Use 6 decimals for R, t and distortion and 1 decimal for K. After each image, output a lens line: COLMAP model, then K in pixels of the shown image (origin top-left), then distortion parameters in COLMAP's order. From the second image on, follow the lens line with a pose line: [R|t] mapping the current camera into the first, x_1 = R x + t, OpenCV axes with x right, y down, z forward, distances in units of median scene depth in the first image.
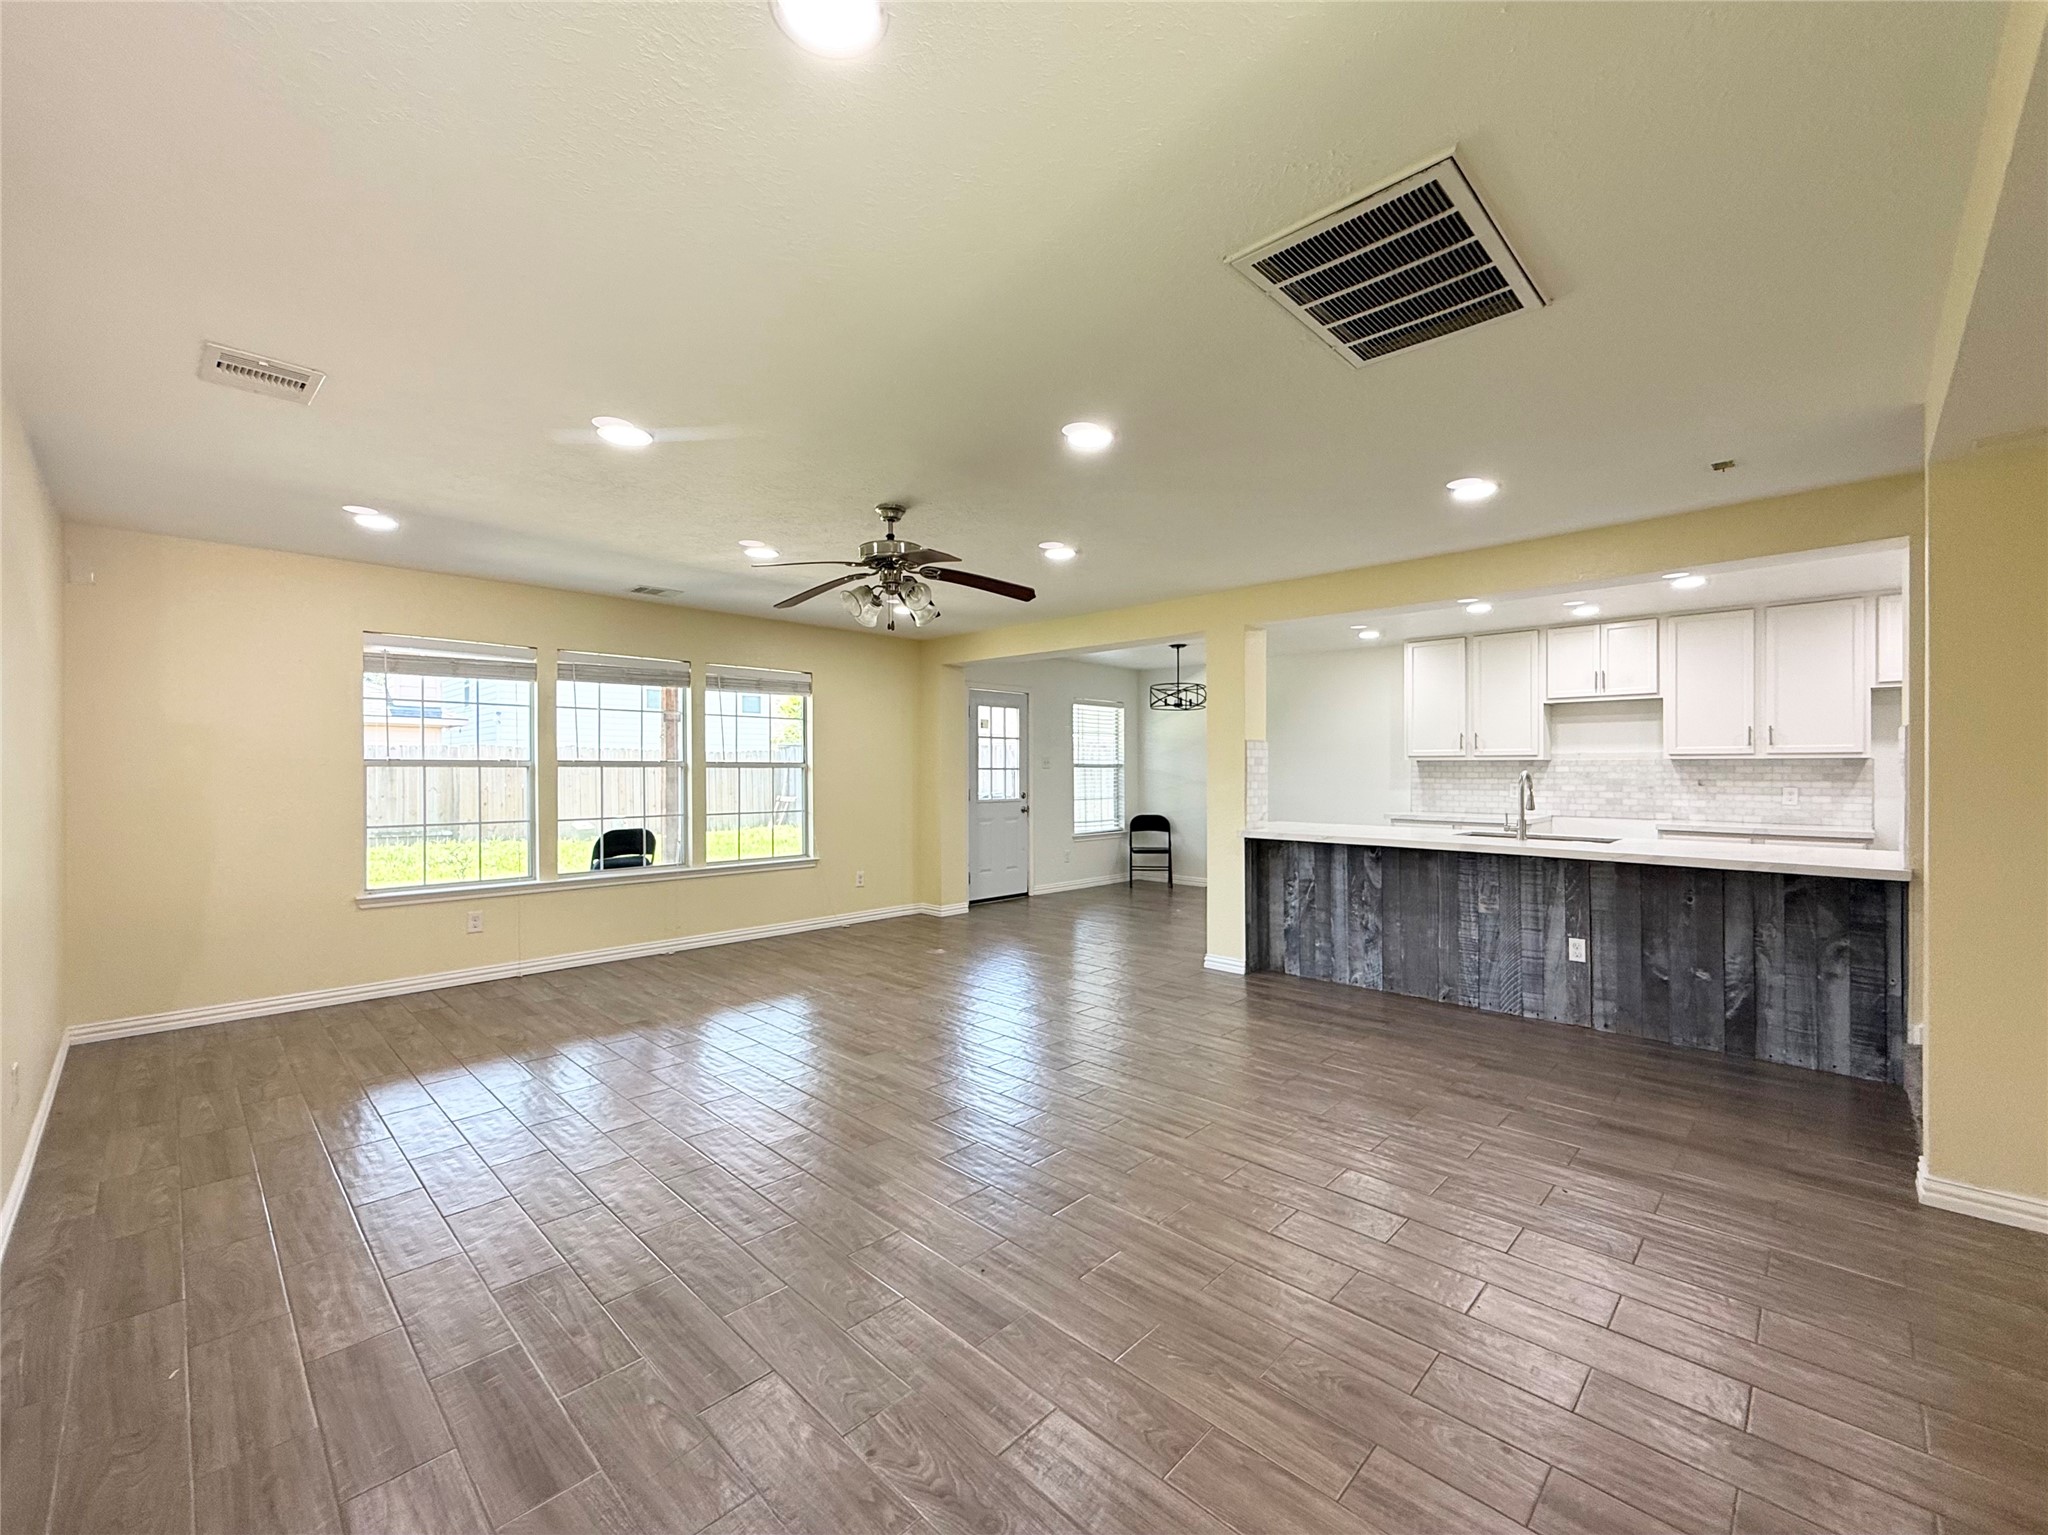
lens RADIAL K [[832.2, 0, 1029.1], [0, 832.2, 766.3], [0, 0, 1]] dist [-0.001302, -0.000285]
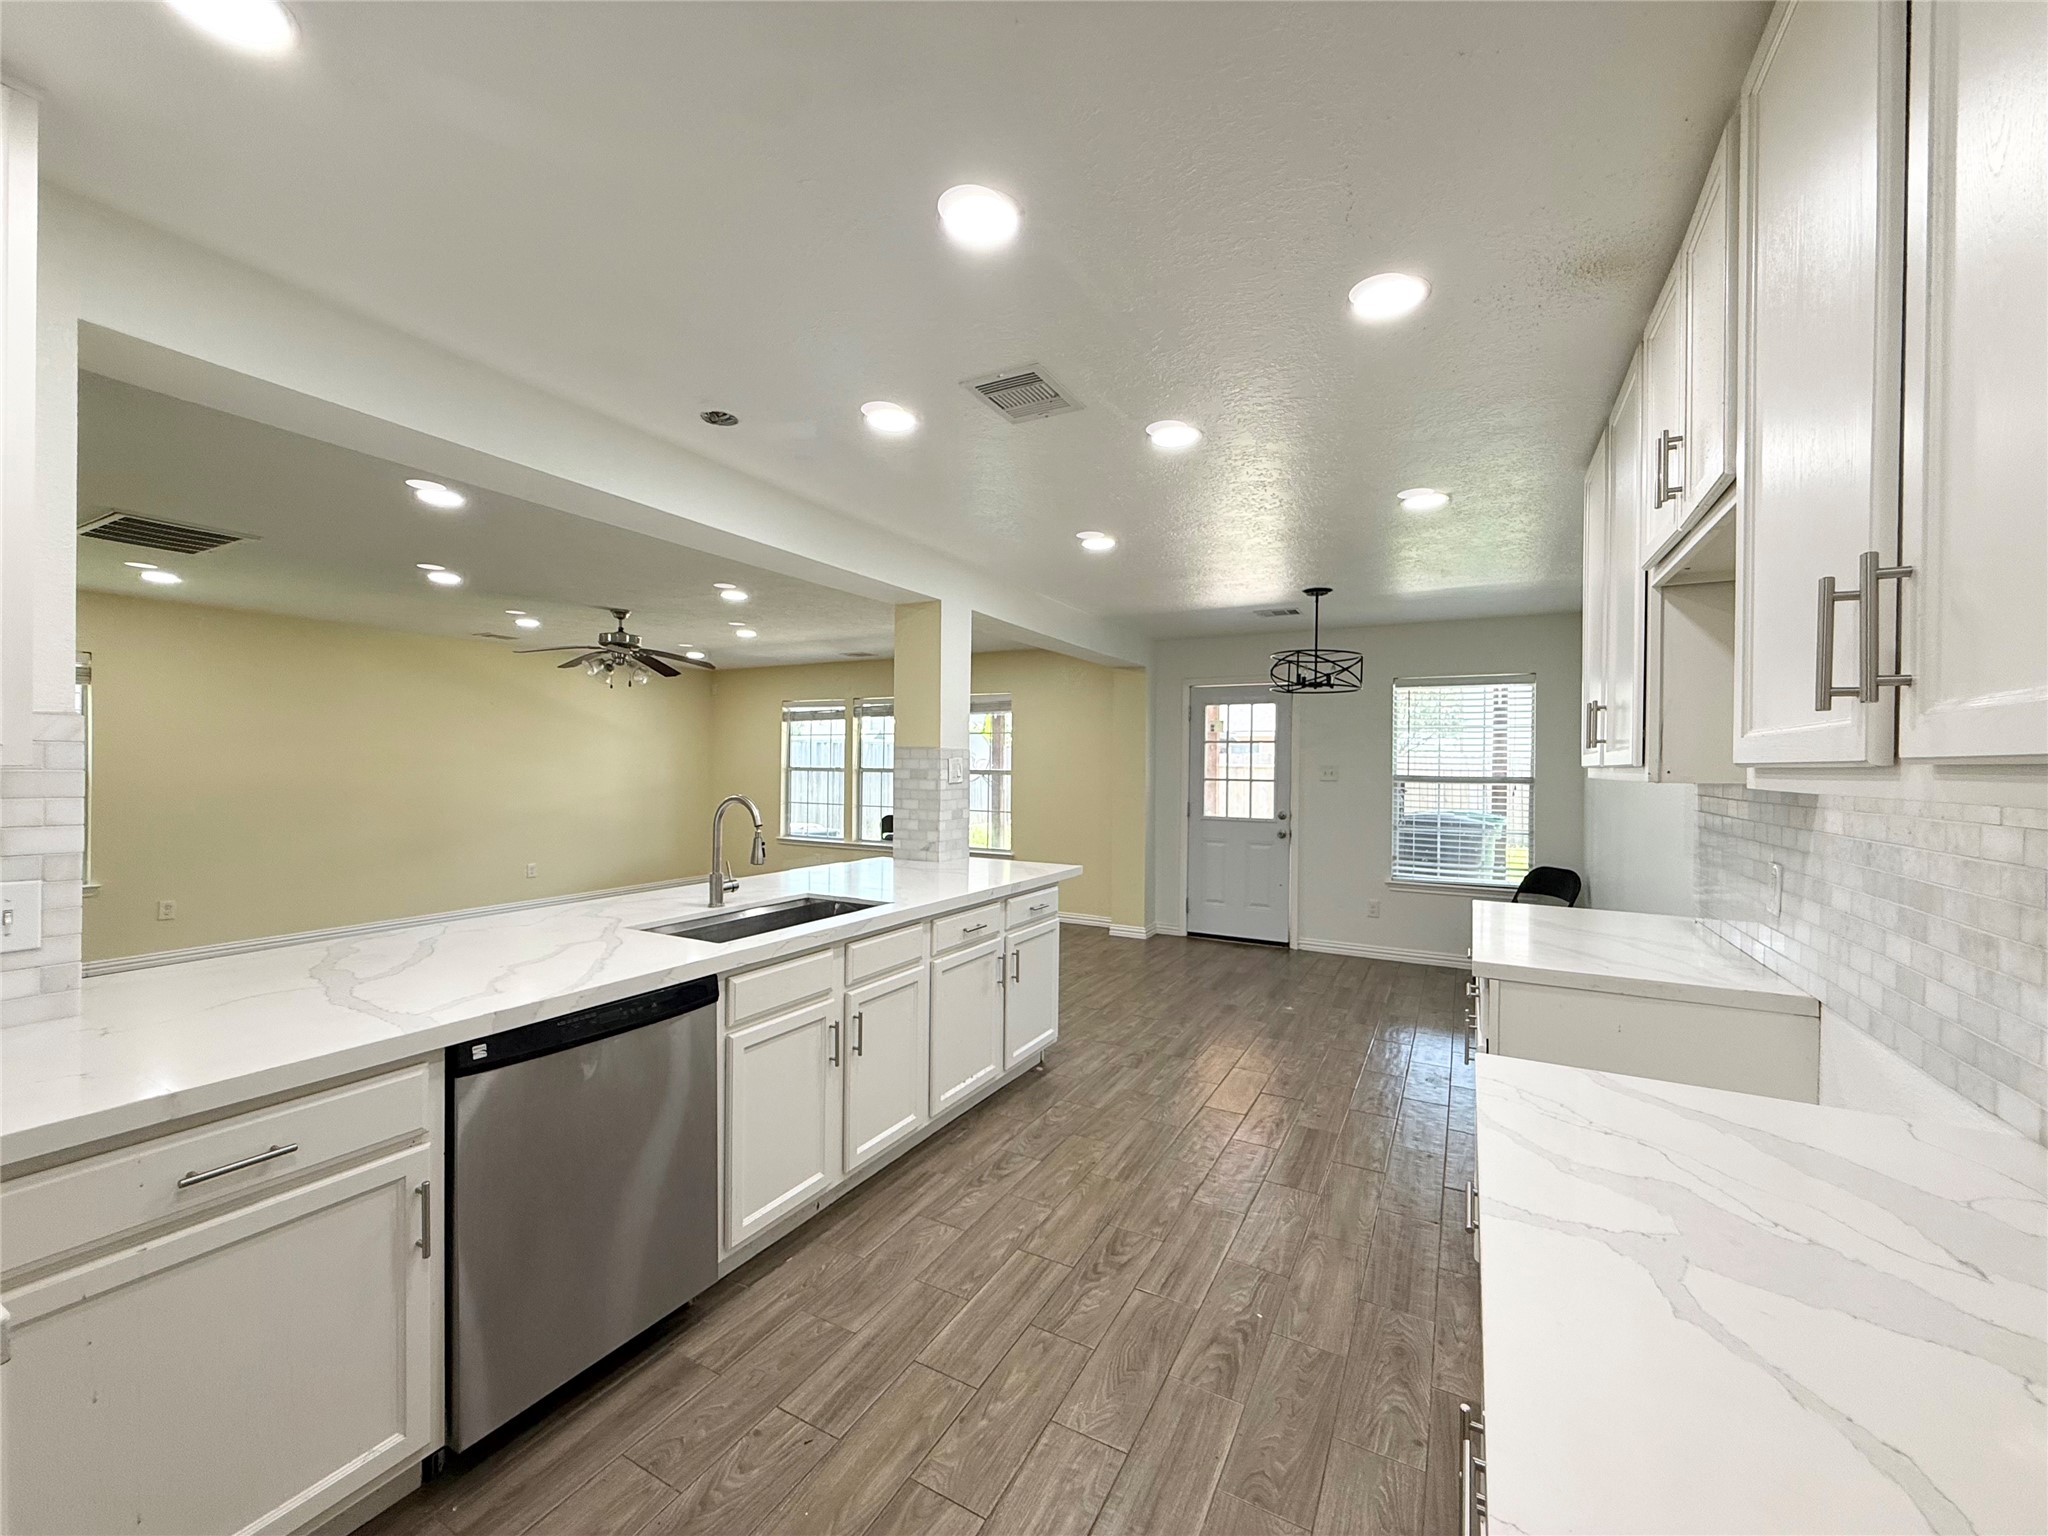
lens RADIAL K [[832.2, 0, 1008.0], [0, 832.2, 764.2], [0, 0, 1]] dist [-0.001302, -0.000285]
pose [[0.263600, 0.002874, -0.964628, 1.109089], [-0.009242, 0.999957, 0.000453, -0.018250], [0.964588, 0.008795, 0.263616, 0.914144]]
